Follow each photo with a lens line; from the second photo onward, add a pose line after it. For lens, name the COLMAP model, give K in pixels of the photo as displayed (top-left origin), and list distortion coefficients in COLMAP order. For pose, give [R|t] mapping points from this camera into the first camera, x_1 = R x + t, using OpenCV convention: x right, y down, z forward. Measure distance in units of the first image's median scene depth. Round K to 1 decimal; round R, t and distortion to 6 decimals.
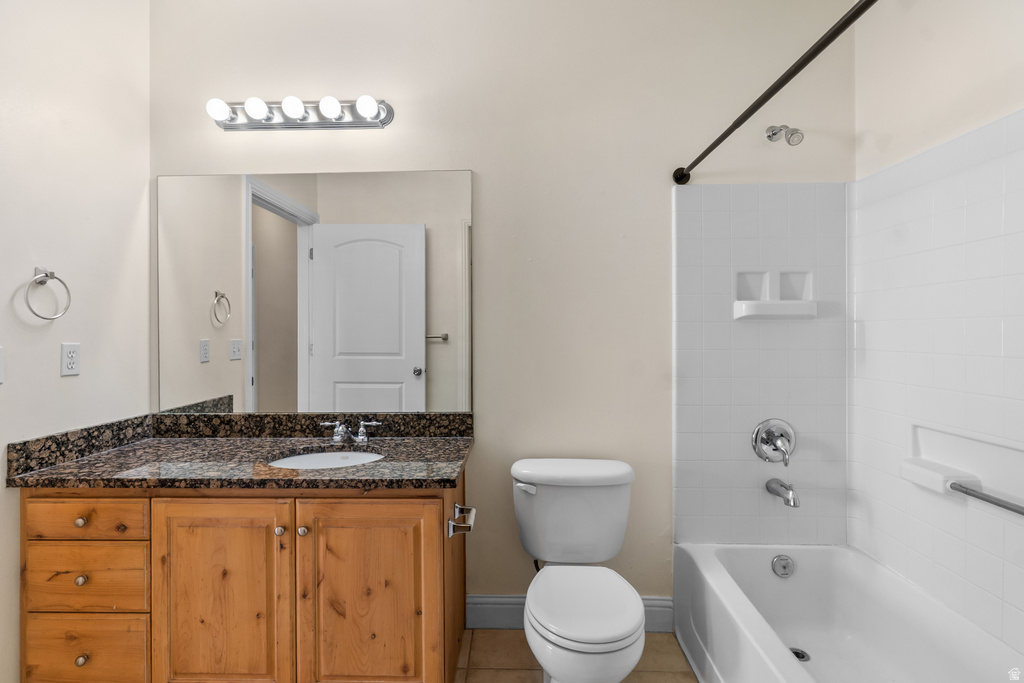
lens RADIAL K [[474.1, 0, 508.6], [0, 474.1, 336.5], [0, 0, 1]] dist [-0.010294, 0.003310]
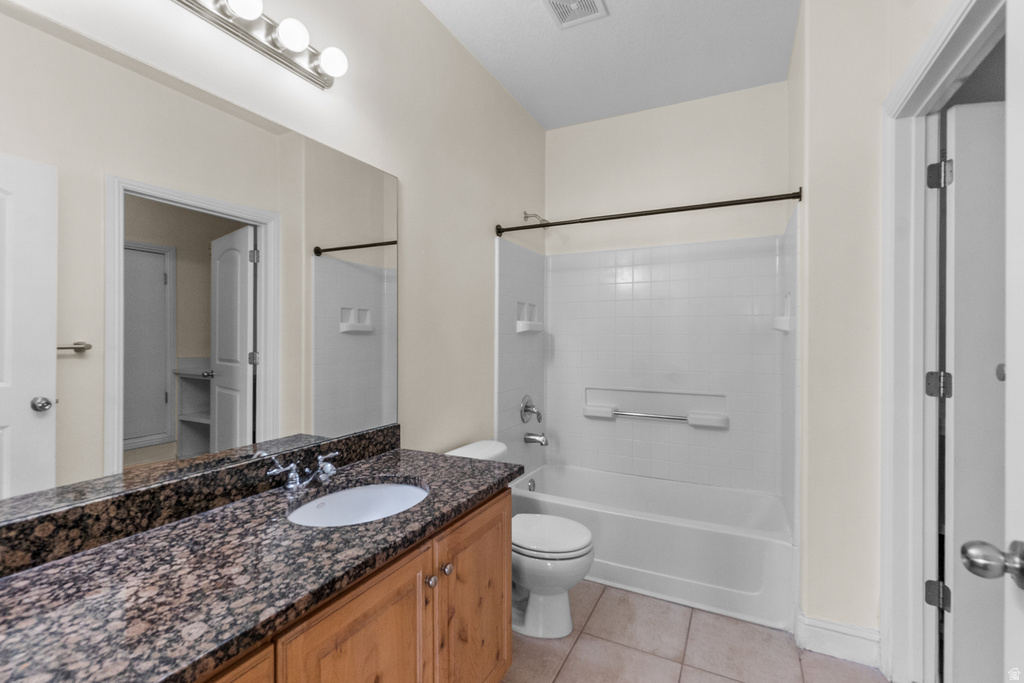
lens RADIAL K [[453.2, 0, 501.5], [0, 453.2, 341.5], [0, 0, 1]] dist [-0.000699, 0.000755]
pose [[0.450303, -0.002545, 0.892872, -0.822720], [0.003392, 0.999994, 0.001139, -0.010556], [-0.892870, 0.002516, 0.450308, 0.379002]]
